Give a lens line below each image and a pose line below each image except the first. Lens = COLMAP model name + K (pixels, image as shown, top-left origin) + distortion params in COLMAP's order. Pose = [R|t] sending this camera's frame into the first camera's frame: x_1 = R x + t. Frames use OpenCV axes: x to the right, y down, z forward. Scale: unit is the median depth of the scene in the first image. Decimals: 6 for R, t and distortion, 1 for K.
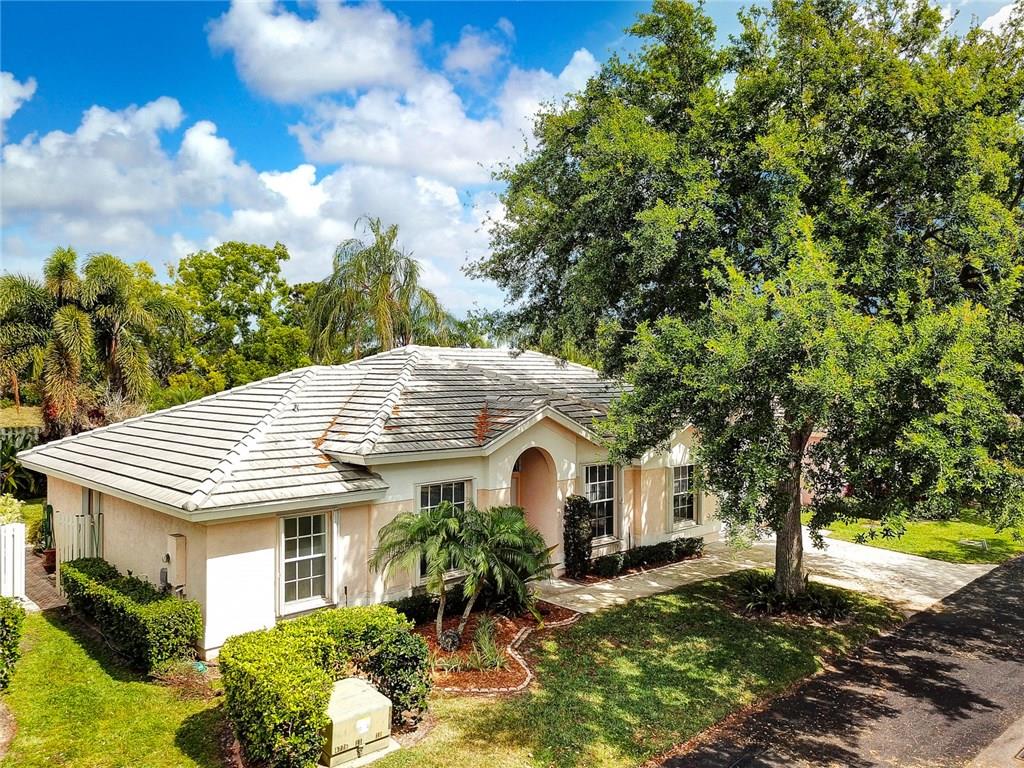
lens RADIAL K [[802.8, 0, 512.0], [0, 802.8, 384.0], [0, 0, 1]] dist [-0.004202, 0.008827]
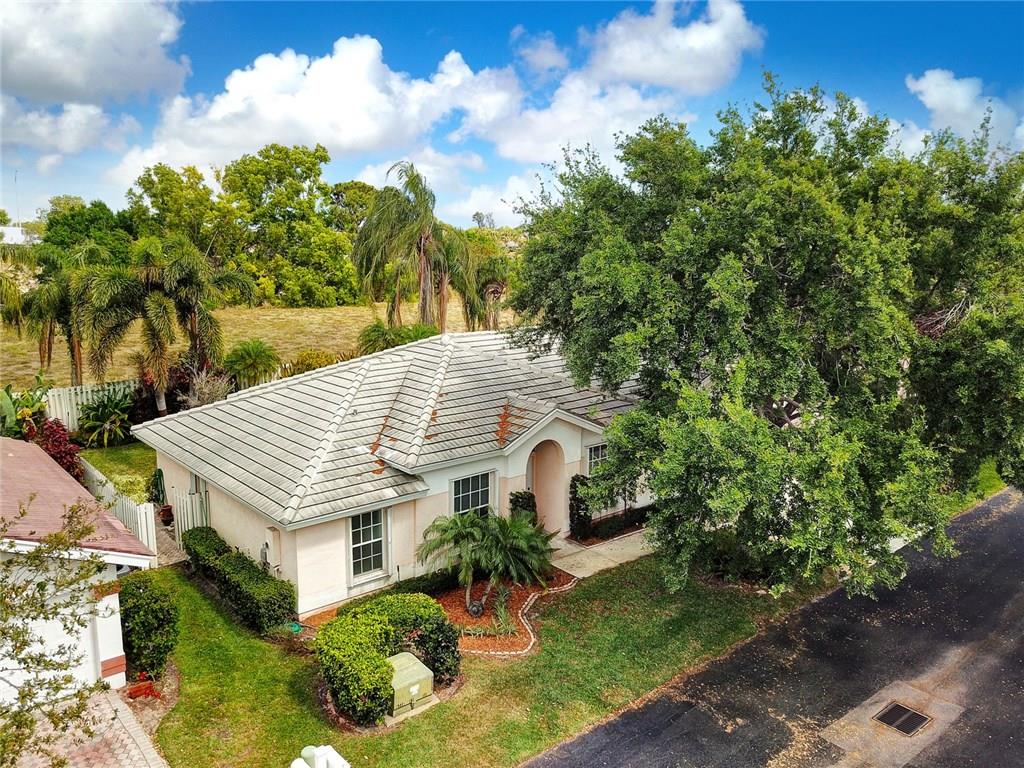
lens RADIAL K [[802.8, 0, 512.0], [0, 802.8, 384.0], [0, 0, 1]] dist [-0.004202, 0.008827]
pose [[0.998802, 0.013111, -0.047139, 0.039132], [-0.004577, 0.984244, 0.176756, -0.269684], [0.048714, -0.176329, 0.983125, -0.239083]]
